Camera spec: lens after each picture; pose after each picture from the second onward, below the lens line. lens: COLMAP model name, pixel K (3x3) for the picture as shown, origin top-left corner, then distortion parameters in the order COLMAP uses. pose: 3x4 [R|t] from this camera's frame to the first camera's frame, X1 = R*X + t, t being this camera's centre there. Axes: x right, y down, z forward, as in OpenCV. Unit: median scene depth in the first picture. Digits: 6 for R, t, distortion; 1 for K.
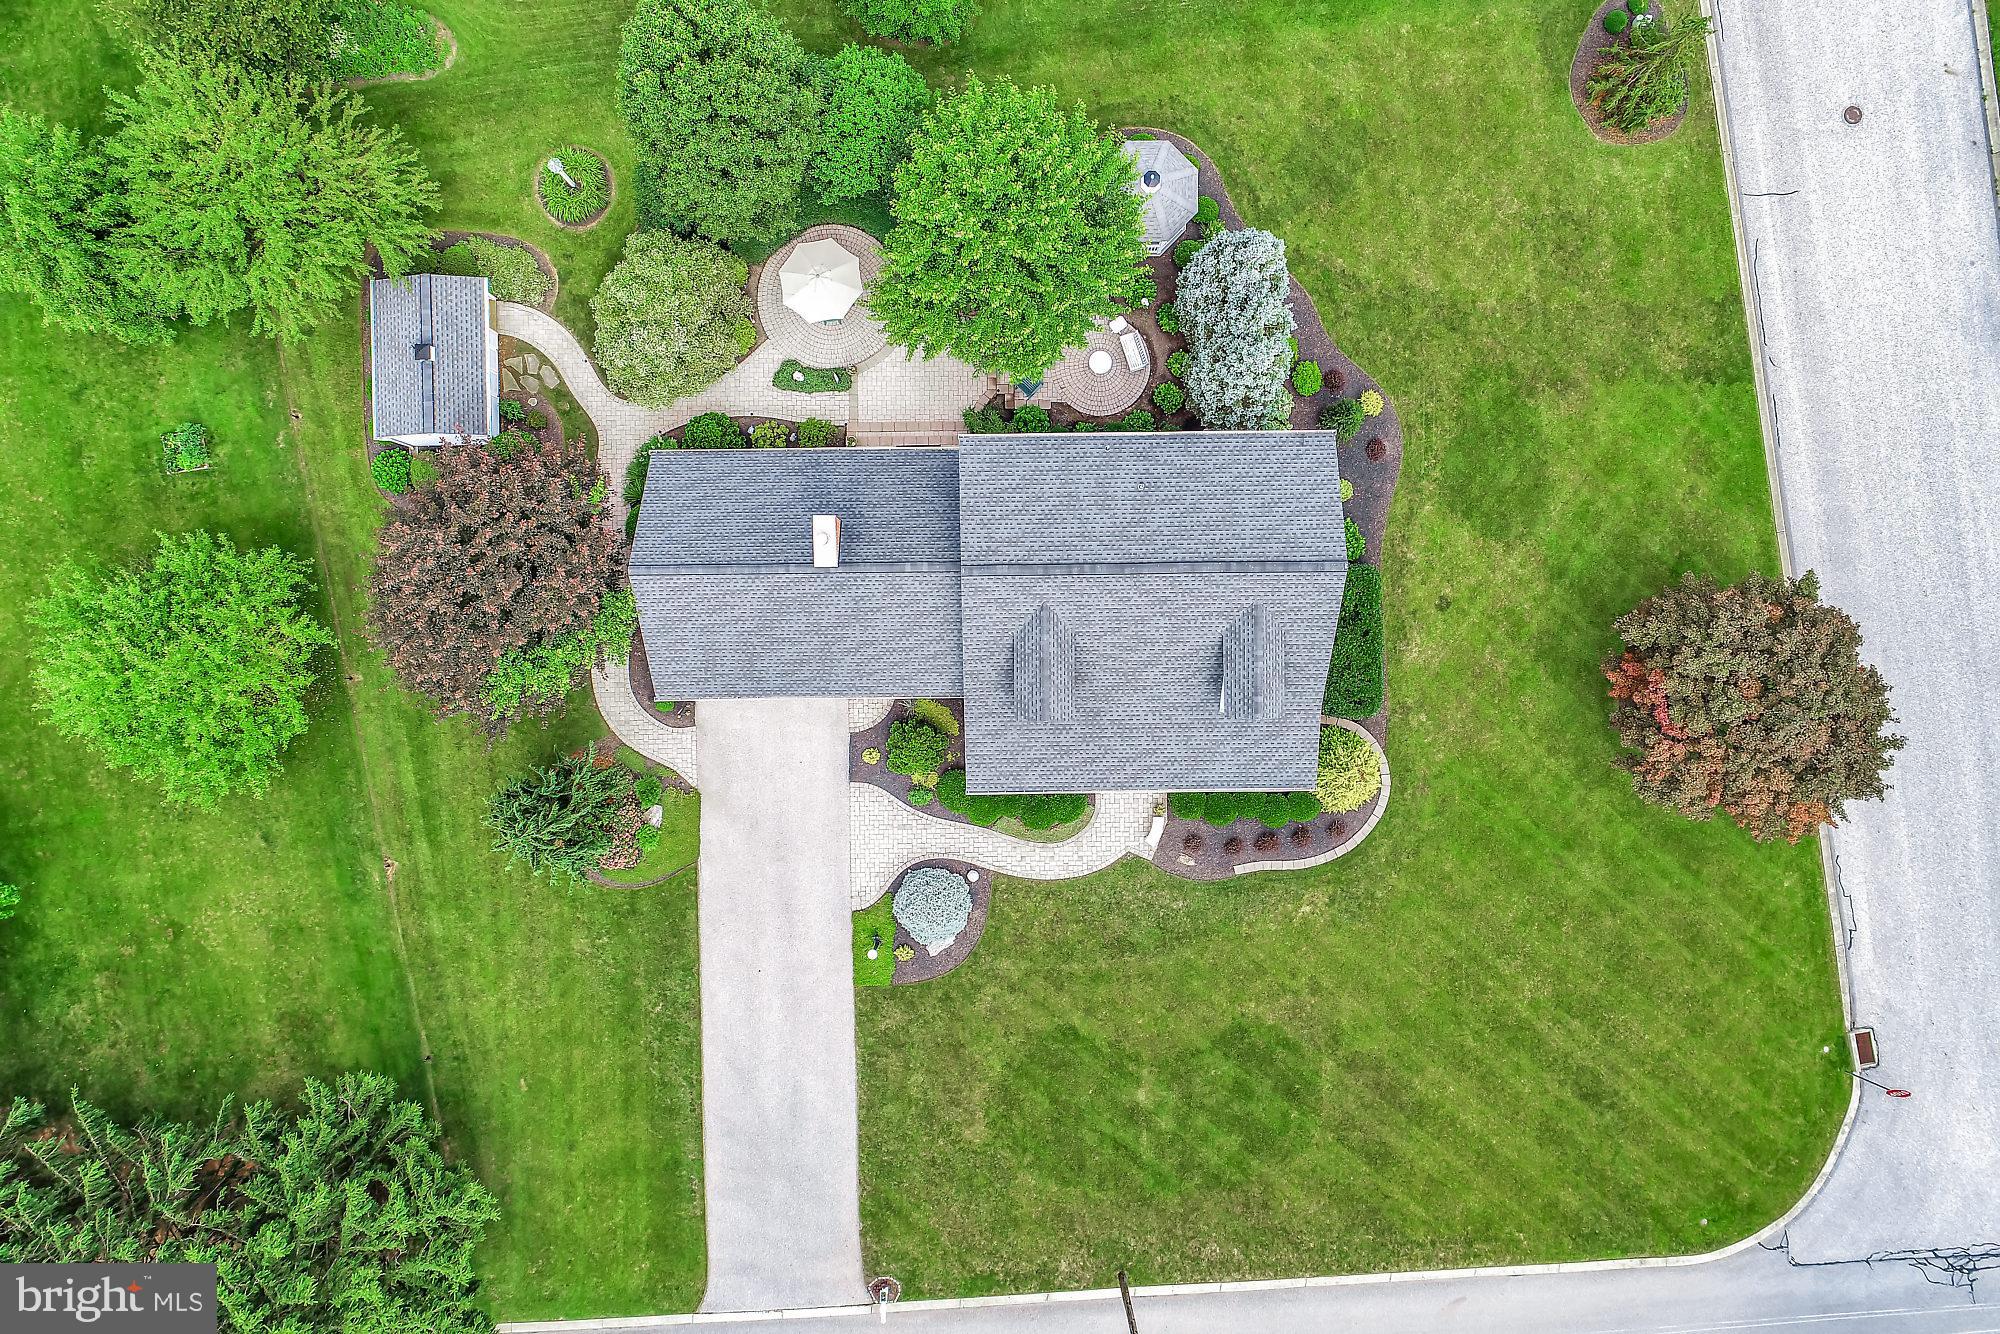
lens RADIAL K [[1342.9, 0, 1000.0], [0, 1342.9, 667.0], [0, 0, 1]] dist [0.004557, -0.001419]
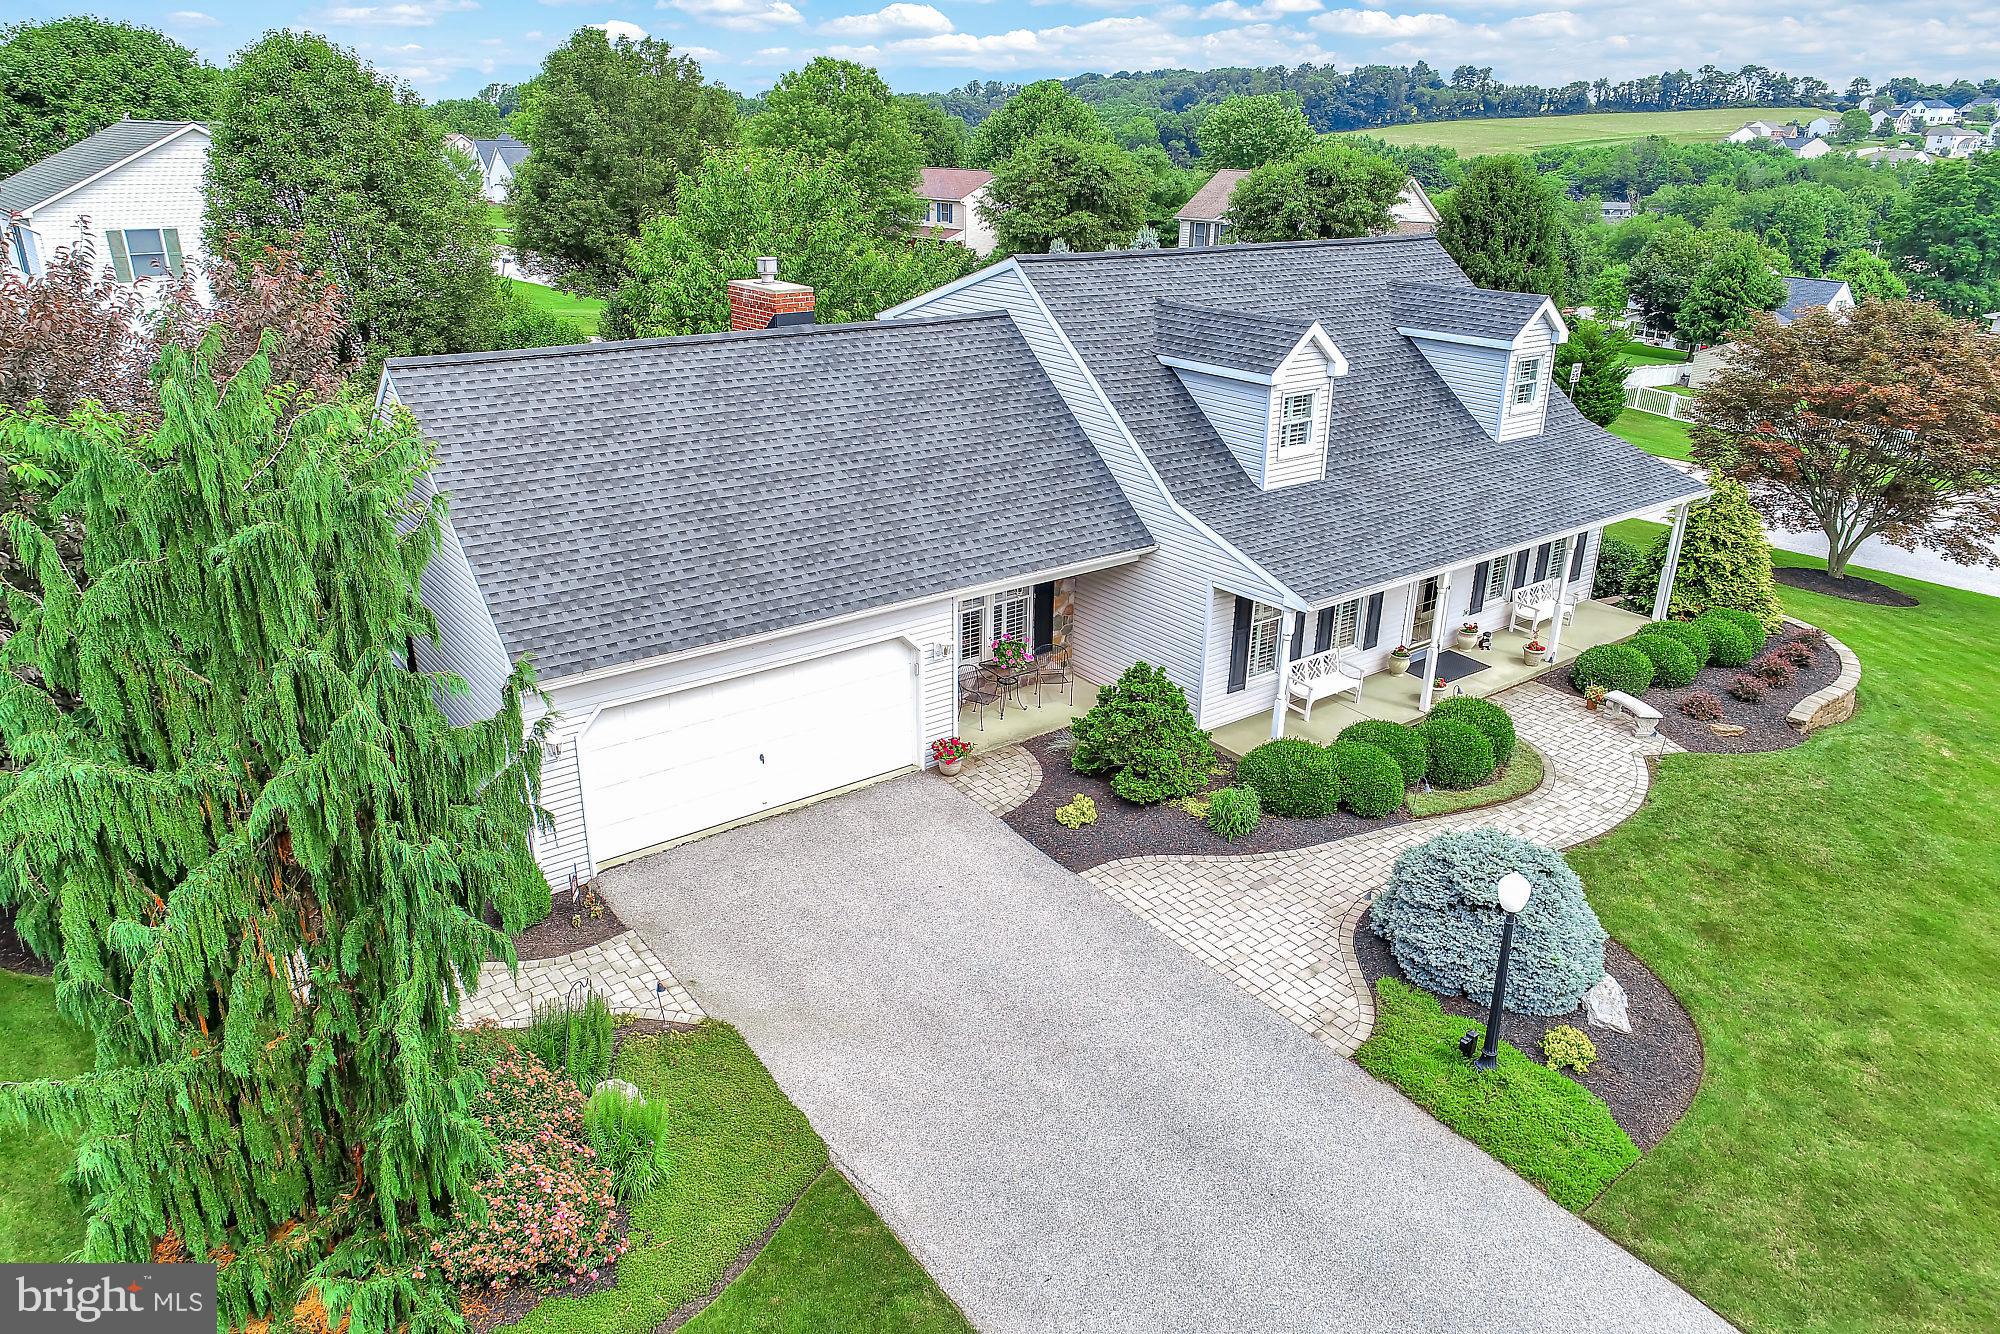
lens RADIAL K [[1344.5, 0, 1000.0], [0, 1344.5, 667.0], [0, 0, 1]] dist [-0.003973, 0.005982]
pose [[0.804462, -0.216213, 0.553257, -0.324854], [0.593999, 0.289060, -0.750739, 0.339339], [0.002395, 0.932575, 0.360968, 0.805939]]
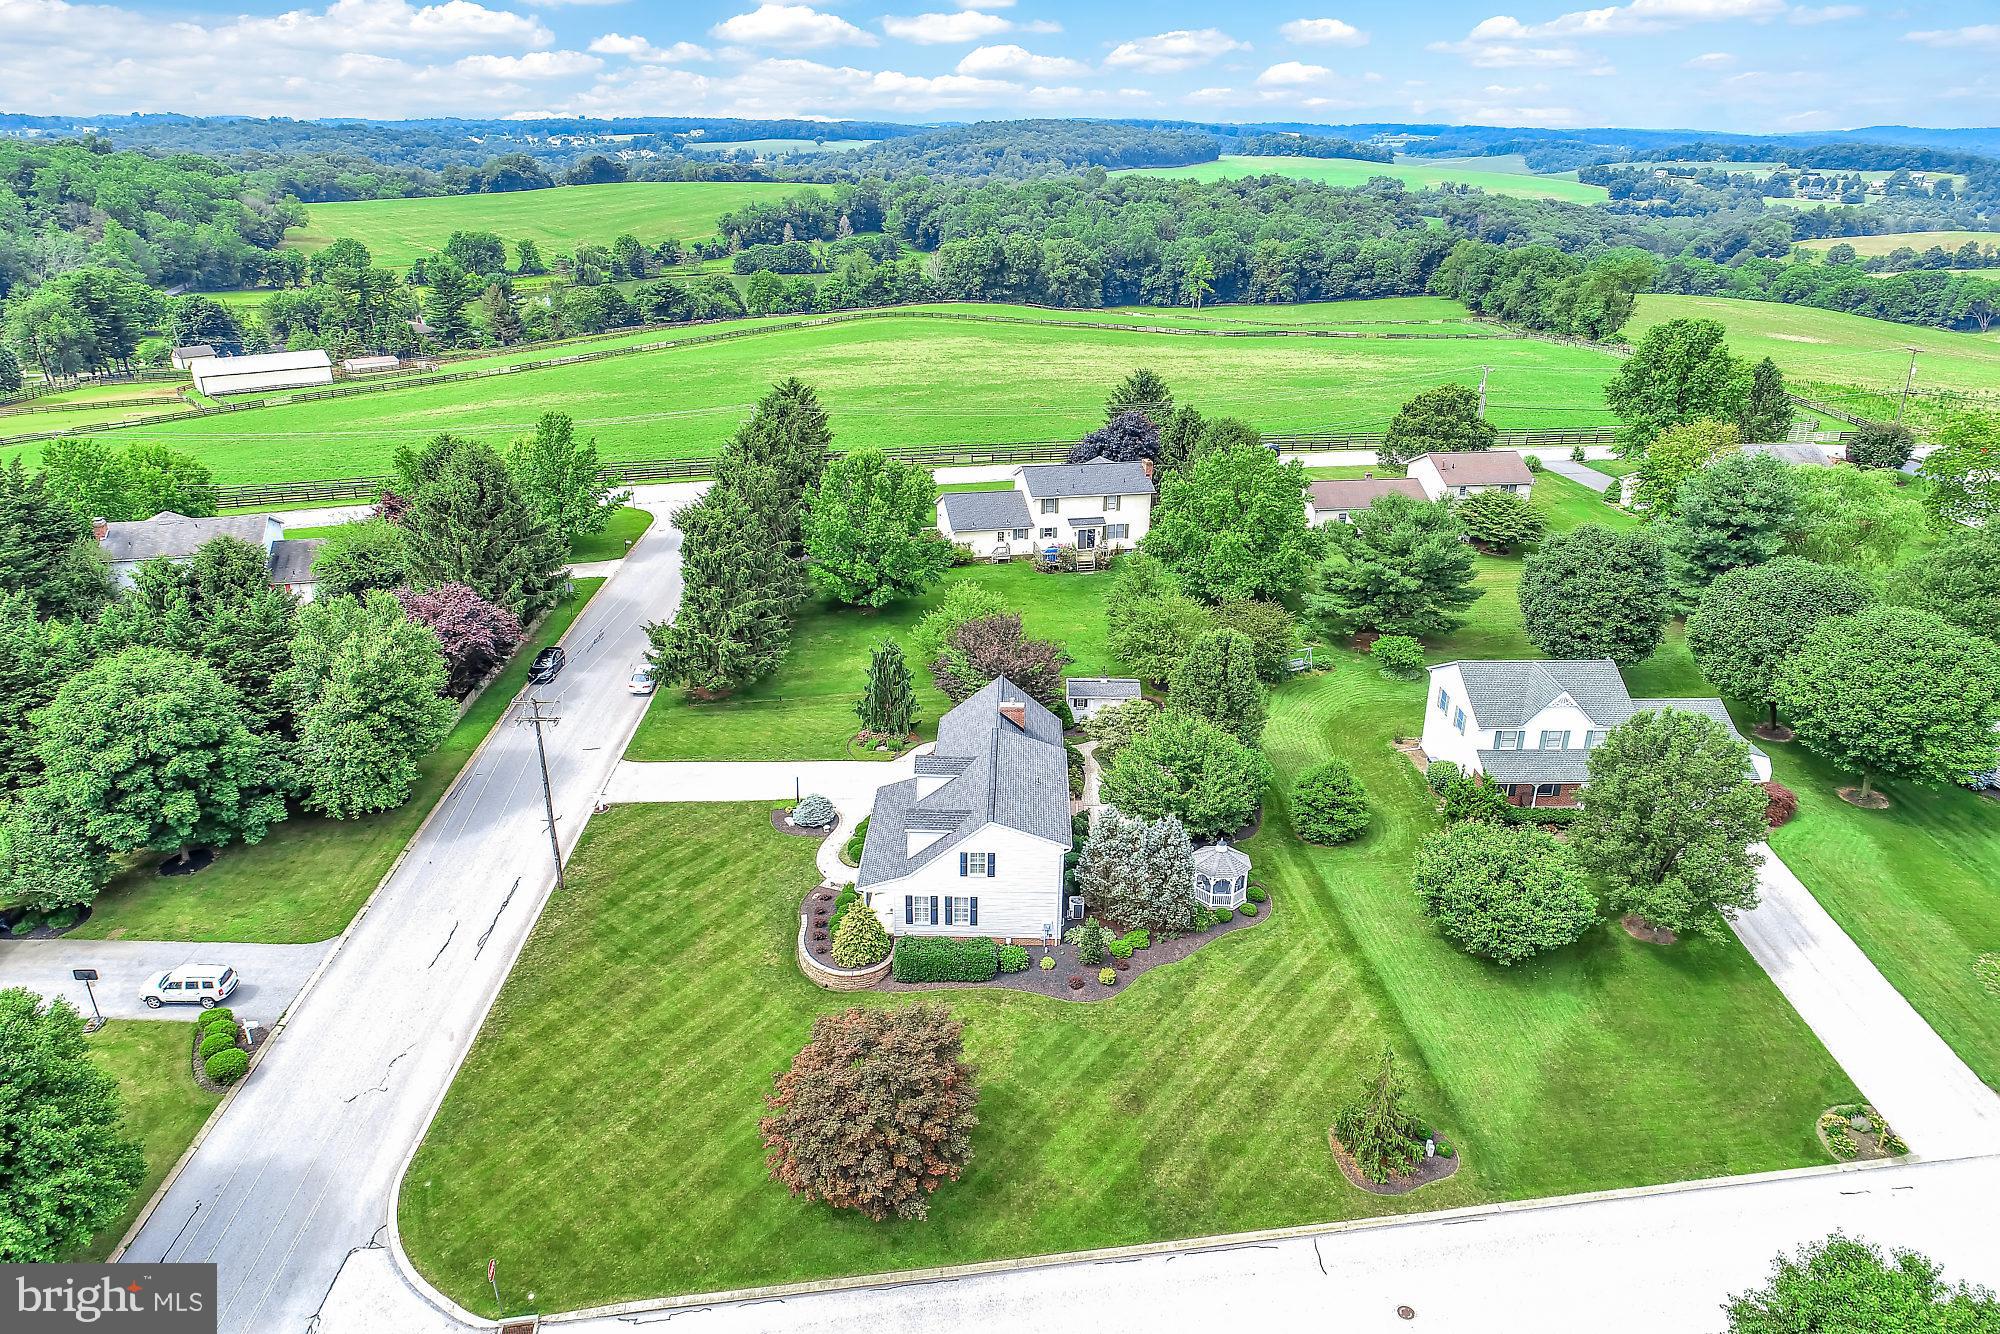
lens RADIAL K [[1344.5, 0, 1000.0], [0, 1344.5, 667.0], [0, 0, 1]] dist [-0.003973, 0.005982]
pose [[-0.030242, 0.376064, -0.926100, 1.501374], [-0.999097, -0.039033, 0.016775, -0.090213], [-0.029840, 0.925771, 0.376904, 0.139502]]
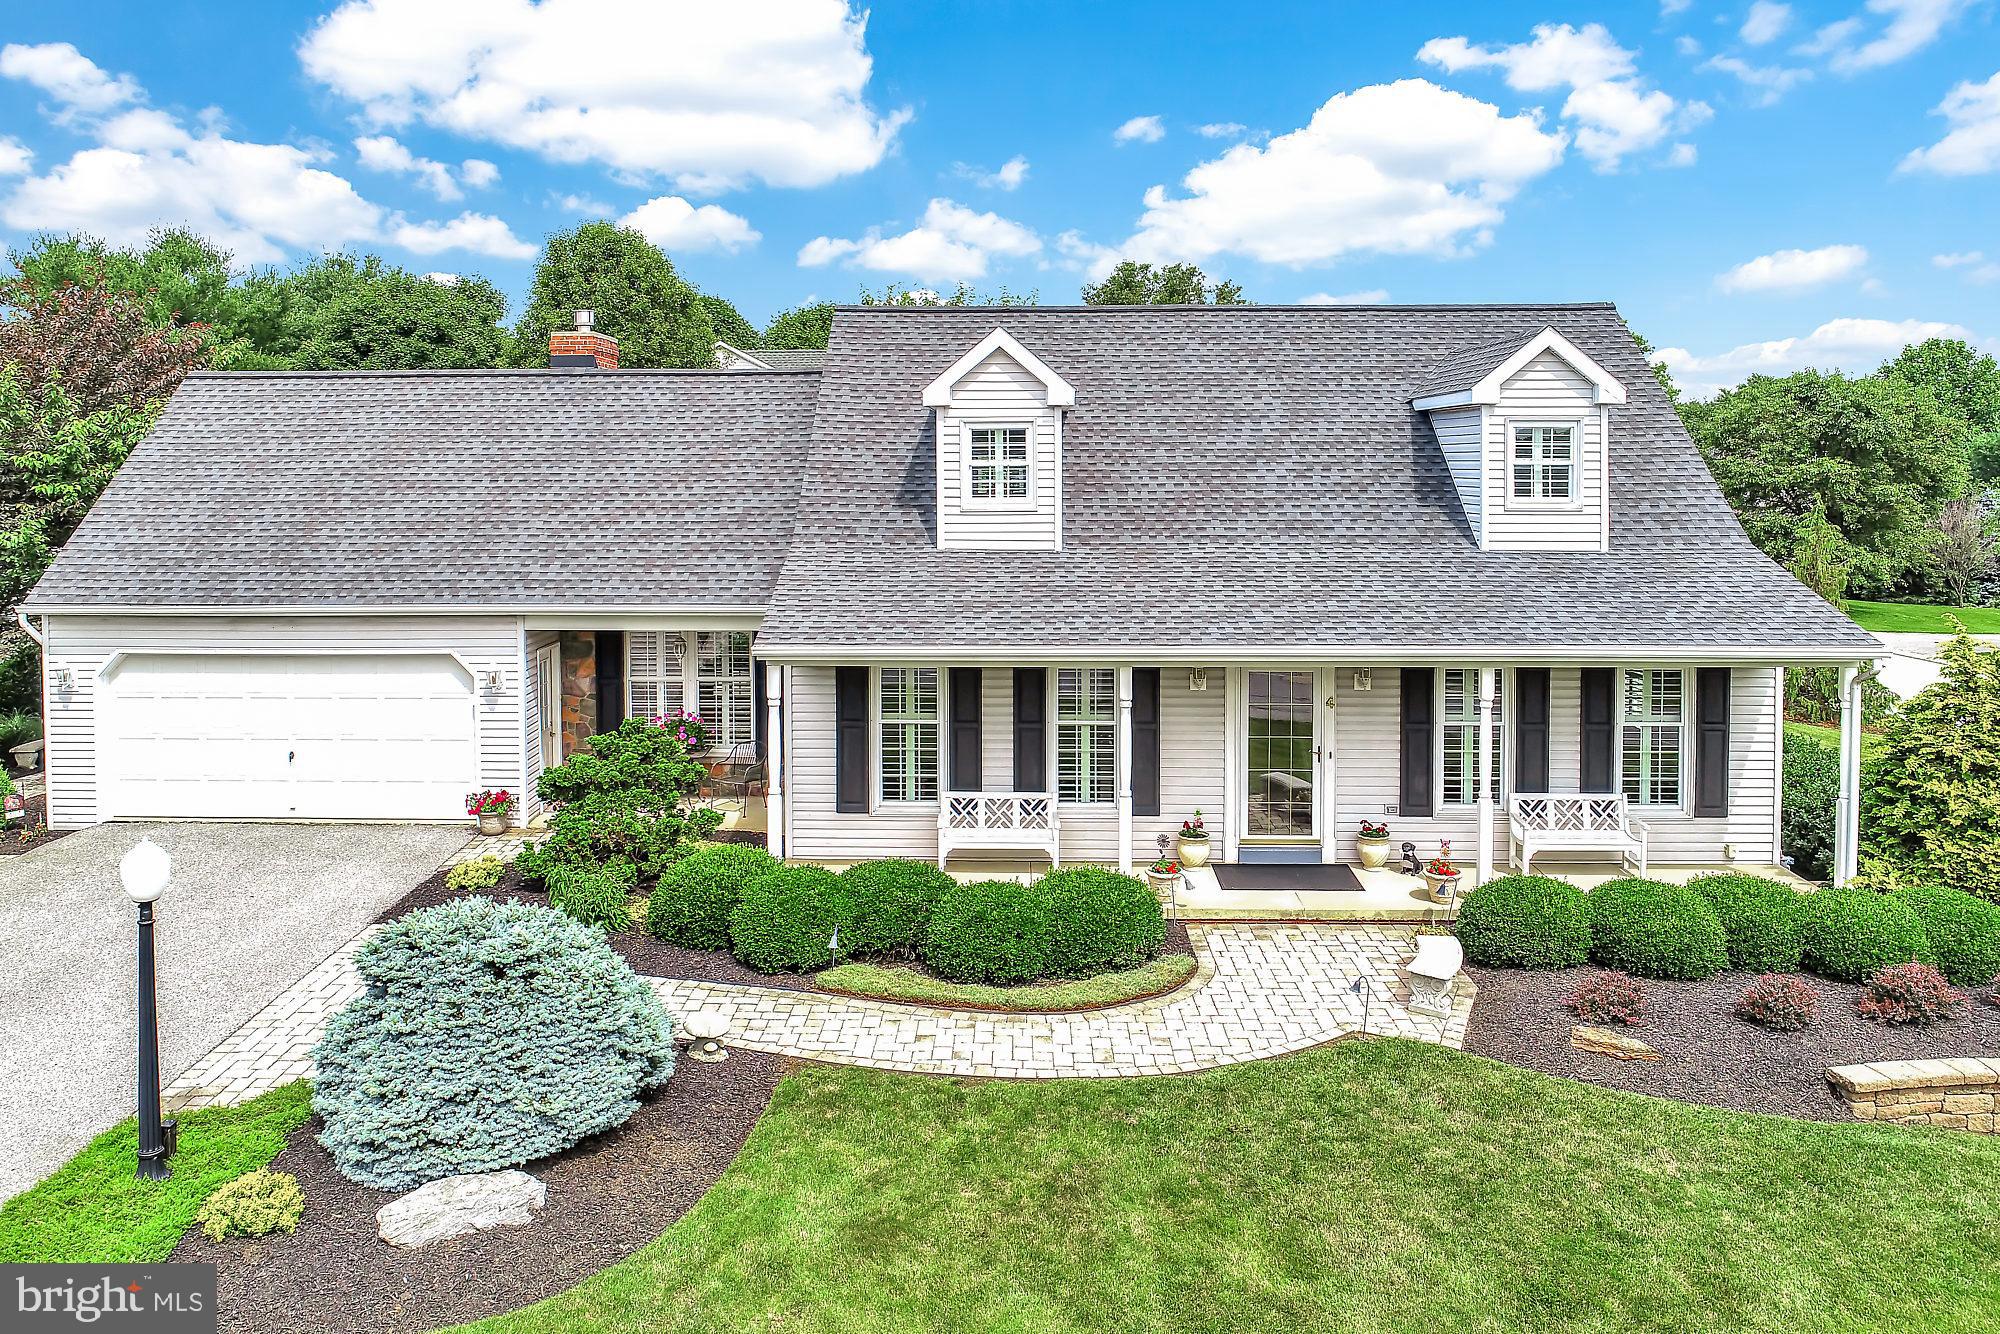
lens RADIAL K [[1342.9, 0, 1000.0], [0, 1342.9, 667.0], [0, 0, 1]] dist [0.004557, -0.001419]
pose [[0.999741, -0.004913, -0.022230, 0.036258], [-0.021272, 0.146414, -0.988995, 0.373249], [0.008114, 0.989211, 0.146272, 0.894694]]
